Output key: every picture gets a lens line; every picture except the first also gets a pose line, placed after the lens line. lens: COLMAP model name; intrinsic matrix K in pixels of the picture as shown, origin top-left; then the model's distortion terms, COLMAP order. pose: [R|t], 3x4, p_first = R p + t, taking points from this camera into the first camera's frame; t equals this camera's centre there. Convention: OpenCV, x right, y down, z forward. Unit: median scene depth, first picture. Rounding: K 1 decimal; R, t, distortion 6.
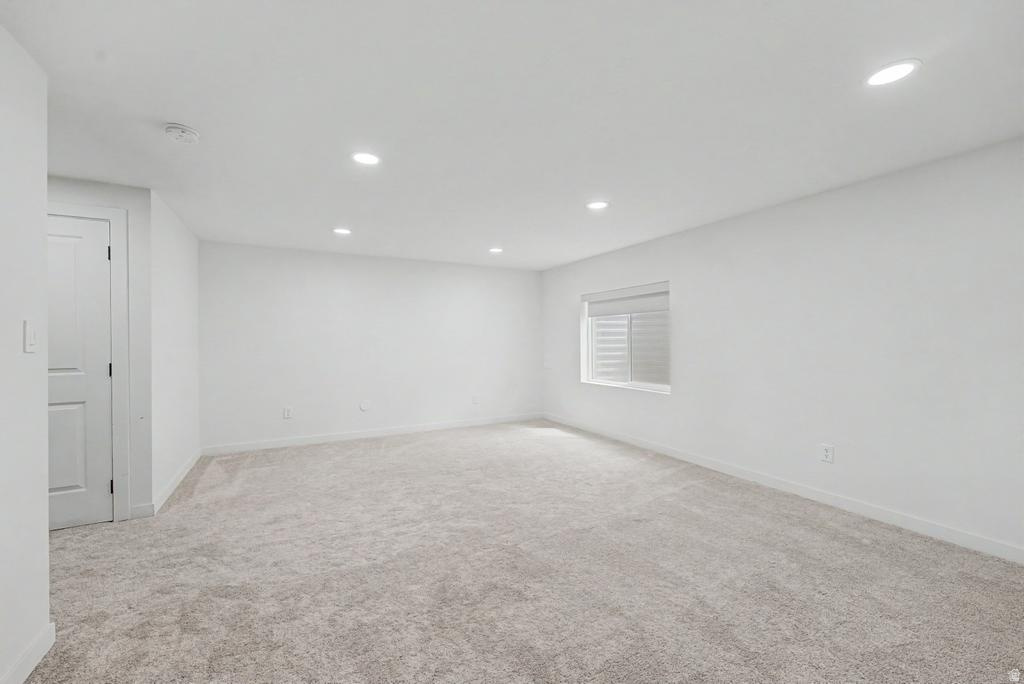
lens RADIAL K [[406.2, 0, 509.5], [0, 406.2, 344.7], [0, 0, 1]] dist [-0.002083, -0.000605]
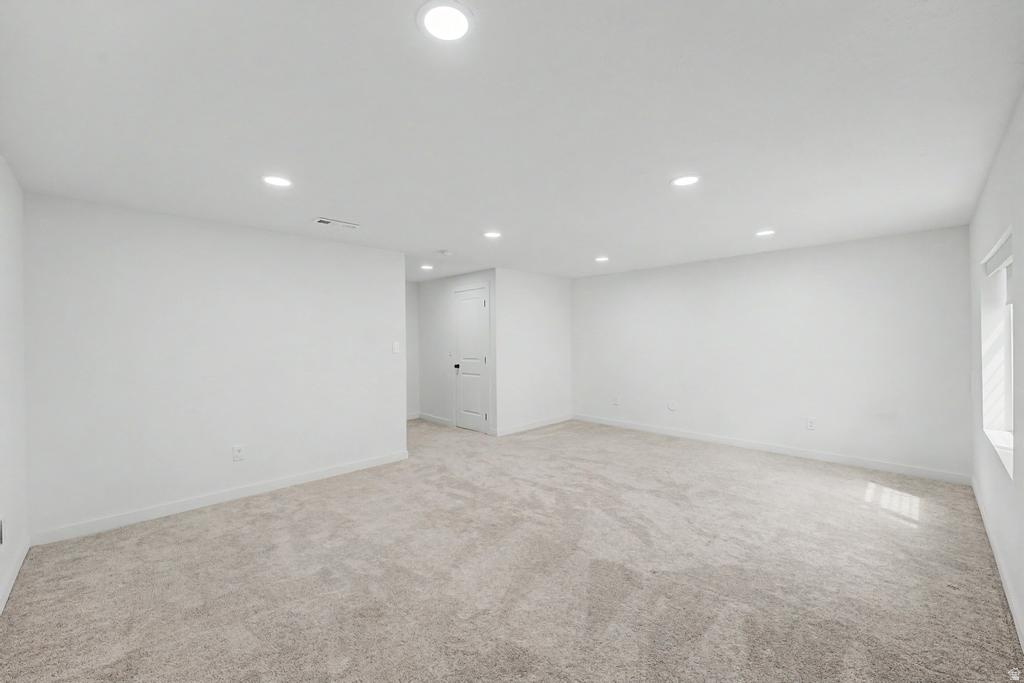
lens RADIAL K [[406.2, 0, 508.8], [0, 406.2, 340.2], [0, 0, 1]] dist [-0.002083, -0.000605]
pose [[0.269601, -0.008551, -0.962934, 0.991061], [-0.012411, 0.999847, -0.012354, -0.014949], [0.962892, 0.015282, 0.269454, 0.538733]]
